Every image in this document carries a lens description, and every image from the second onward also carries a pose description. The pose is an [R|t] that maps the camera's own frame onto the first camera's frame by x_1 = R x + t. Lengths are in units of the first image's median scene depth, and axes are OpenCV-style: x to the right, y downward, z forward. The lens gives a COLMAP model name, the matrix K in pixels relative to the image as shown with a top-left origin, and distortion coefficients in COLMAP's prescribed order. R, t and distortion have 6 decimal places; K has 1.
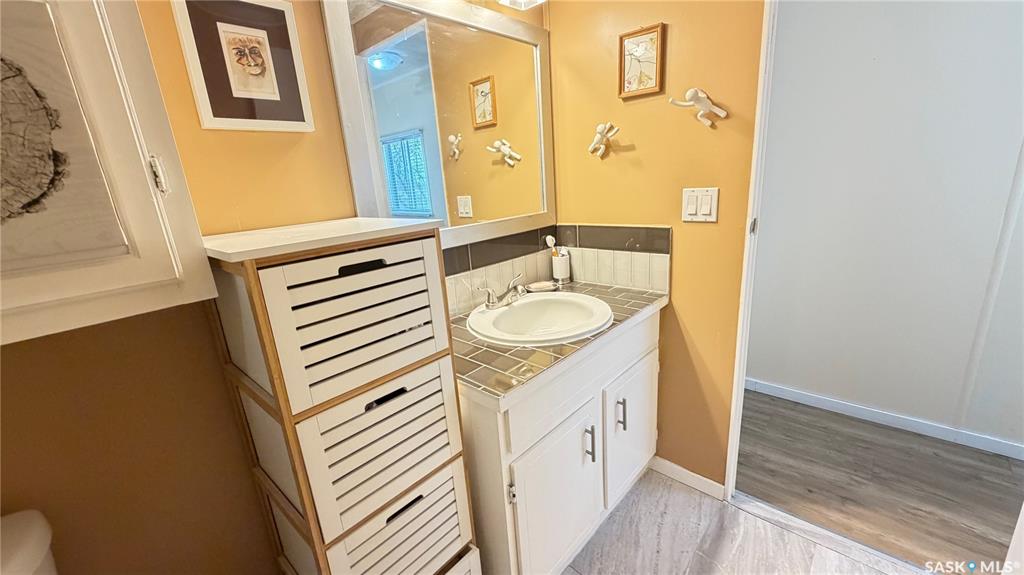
lens RADIAL K [[405.9, 0, 507.9], [0, 405.9, 287.8], [0, 0, 1]] dist [0.000075, 0.000191]
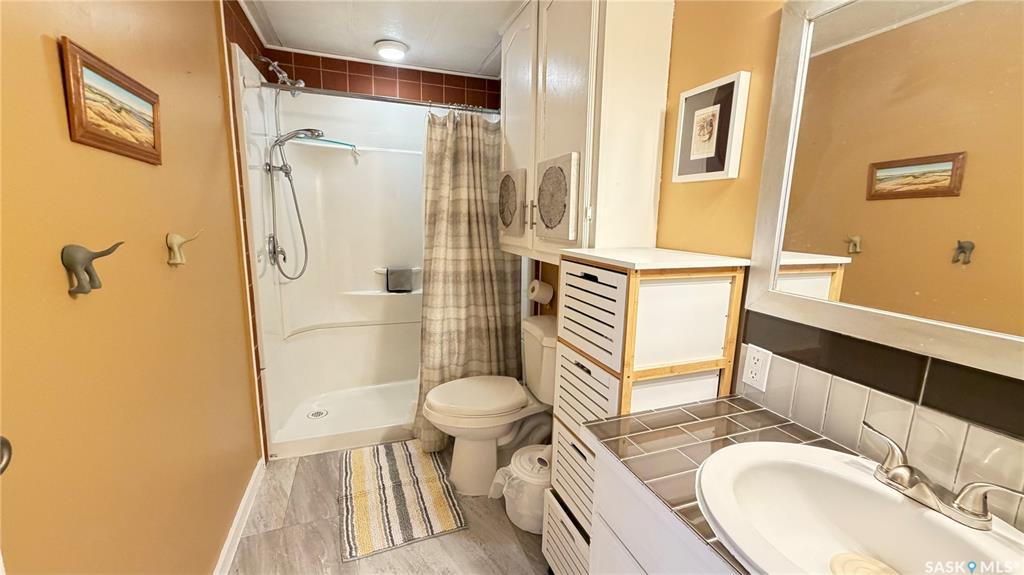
lens RADIAL K [[405.9, 0, 508.2], [0, 405.9, 287.5], [0, 0, 1]] dist [0.000075, 0.000191]
pose [[-0.456863, 0.217255, -0.862599, 0.981324], [-0.221815, 0.911260, 0.346992, -0.420678], [0.861437, 0.349865, -0.368131, 1.150906]]
